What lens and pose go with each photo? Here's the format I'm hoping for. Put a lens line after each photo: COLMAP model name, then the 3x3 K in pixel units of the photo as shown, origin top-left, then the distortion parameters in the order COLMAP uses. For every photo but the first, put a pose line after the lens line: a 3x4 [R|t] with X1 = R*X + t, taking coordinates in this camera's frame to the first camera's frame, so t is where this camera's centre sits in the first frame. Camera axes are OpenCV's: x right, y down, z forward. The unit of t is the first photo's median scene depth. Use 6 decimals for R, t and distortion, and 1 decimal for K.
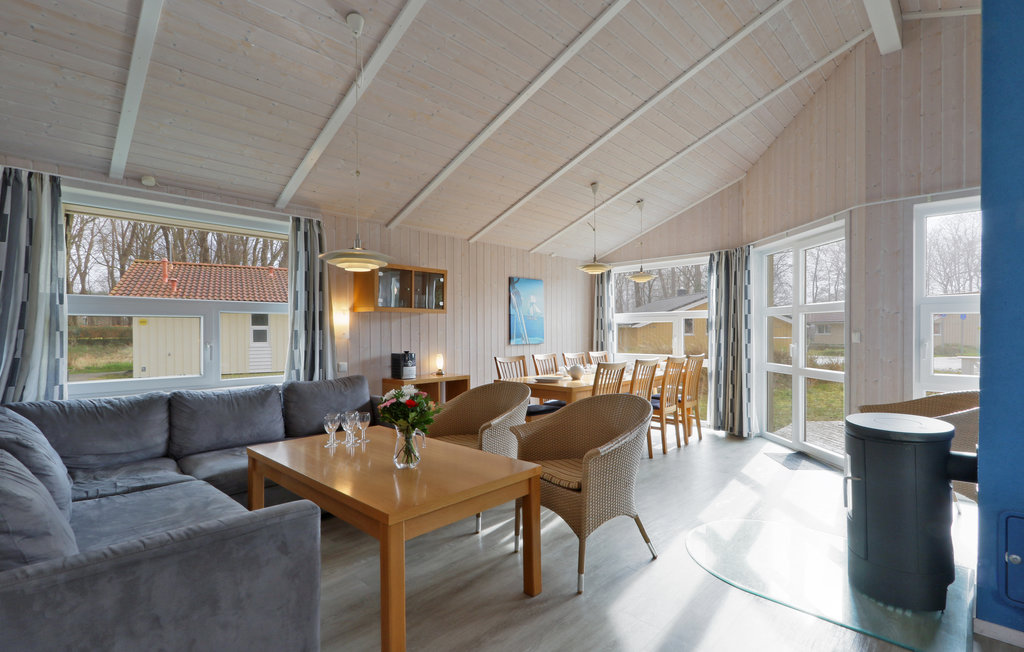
lens RADIAL K [[471.0, 0, 510.5], [0, 471.0, 327.7], [0, 0, 1]] dist [-0.002183, 0.000150]
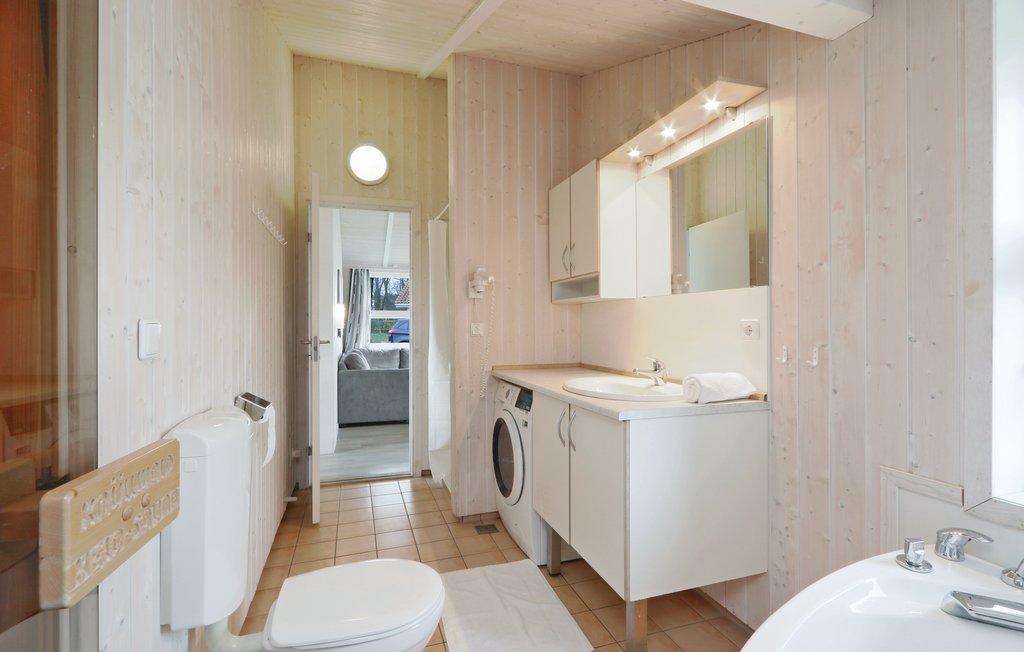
lens RADIAL K [[471.0, 0, 514.7], [0, 471.0, 323.6], [0, 0, 1]] dist [-0.002183, 0.000150]
pose [[0.890852, 0.003898, -0.454277, 0.678804], [-0.004418, 0.999990, -0.000084, -0.002151], [0.454272, 0.002082, 0.890860, -0.687113]]
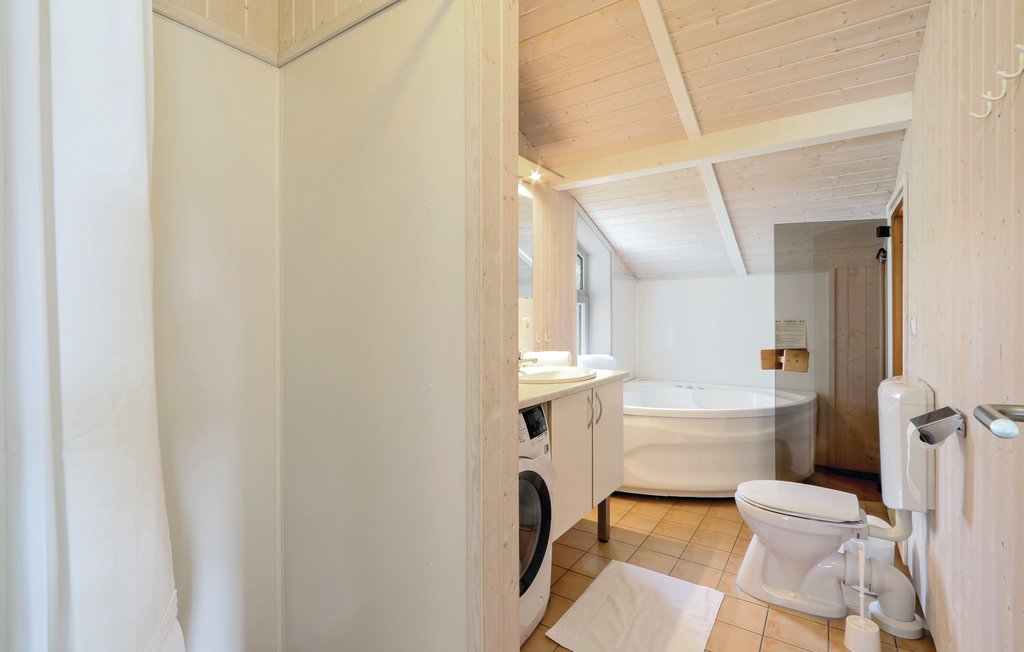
lens RADIAL K [[471.0, 0, 506.5], [0, 471.0, 320.0], [0, 0, 1]] dist [-0.002183, 0.000150]
pose [[-0.174505, 0.002955, 0.984652, -3.870141], [0.006292, 0.999978, -0.001886, -0.007857], [-0.984636, 0.005866, -0.174519, 3.520051]]
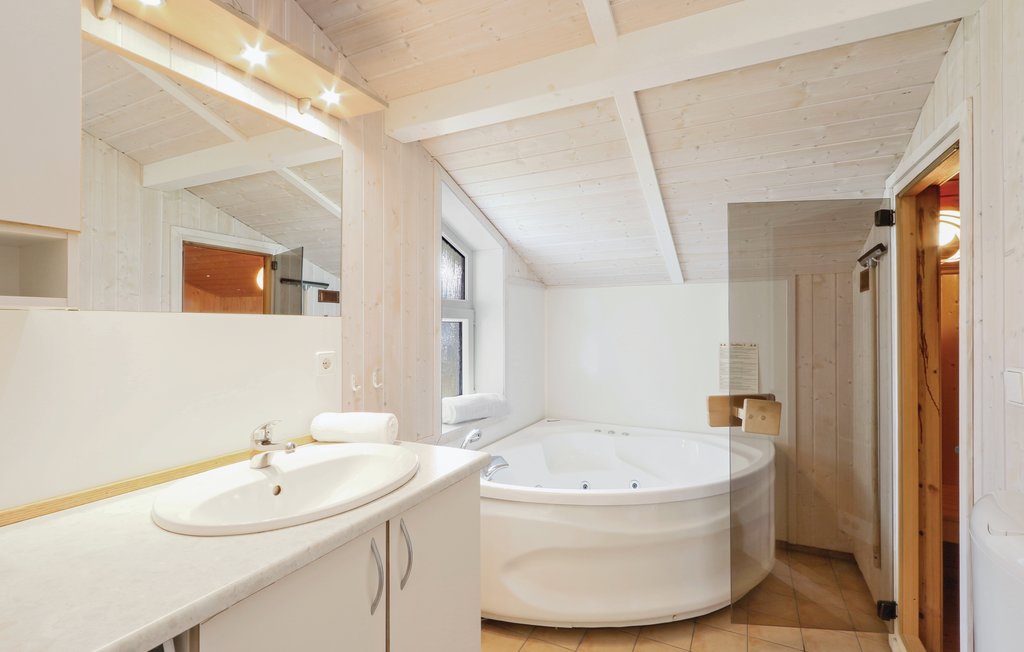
lens RADIAL K [[471.0, 0, 516.2], [0, 471.0, 322.7], [0, 0, 1]] dist [-0.002183, 0.000150]
pose [[-0.317284, 0.010114, 0.948277, -2.166528], [0.005972, 0.999945, -0.008667, -0.167523], [-0.948312, 0.002913, -0.317326, 2.337644]]
